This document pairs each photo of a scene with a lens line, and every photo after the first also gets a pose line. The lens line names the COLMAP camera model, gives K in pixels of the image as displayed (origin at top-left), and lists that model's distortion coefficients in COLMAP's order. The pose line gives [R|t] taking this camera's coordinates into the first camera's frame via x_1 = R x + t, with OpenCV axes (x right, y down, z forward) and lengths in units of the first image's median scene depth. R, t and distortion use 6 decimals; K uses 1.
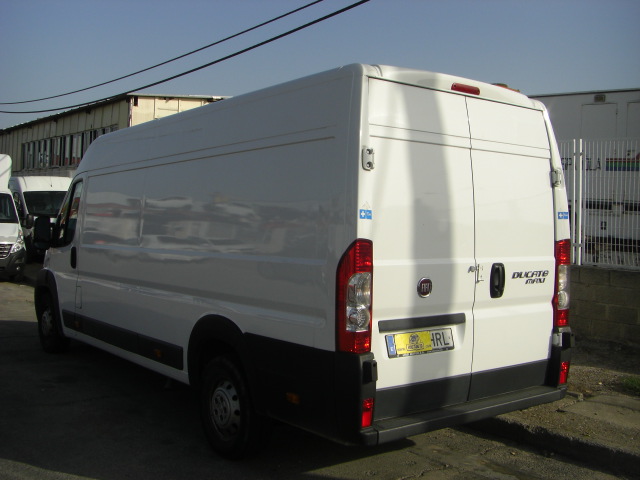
lens RADIAL K [[717.1, 0, 320.7], [0, 717.1, 238.2], [0, 0, 1]] dist [-0.147081, 0.000000]
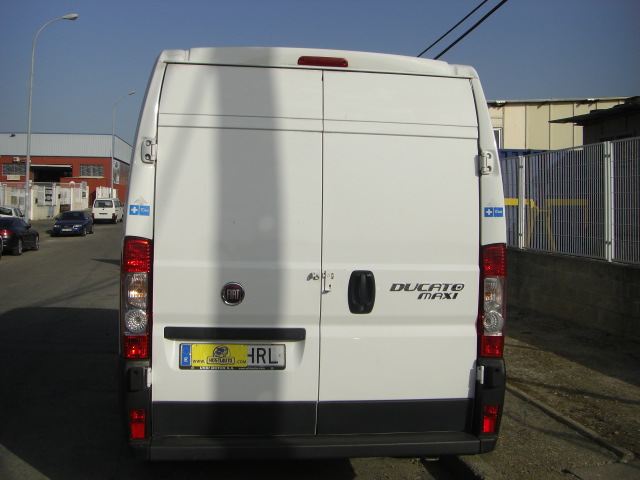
lens RADIAL K [[717.1, 0, 318.0], [0, 717.1, 237.7], [0, 0, 1]] dist [-0.147081, 0.000000]
pose [[0.870764, 0.008017, -0.491635, 0.632381], [-0.015909, 0.999803, -0.011874, 0.008393], [0.491443, 0.018161, 0.870720, 0.273829]]
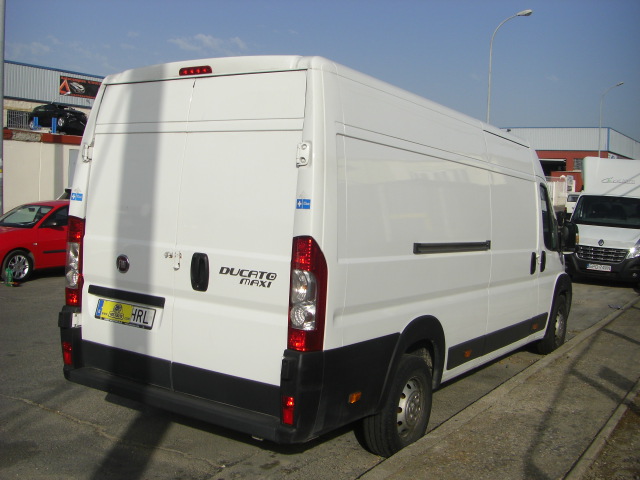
lens RADIAL K [[717.1, 0, 314.5], [0, 717.1, 240.9], [0, 0, 1]] dist [-0.147081, 0.000000]
pose [[0.336422, 0.052758, -0.940232, 1.214134], [-0.066719, 0.997256, 0.032085, -0.020807], [0.939345, 0.051937, 0.339018, 0.858739]]
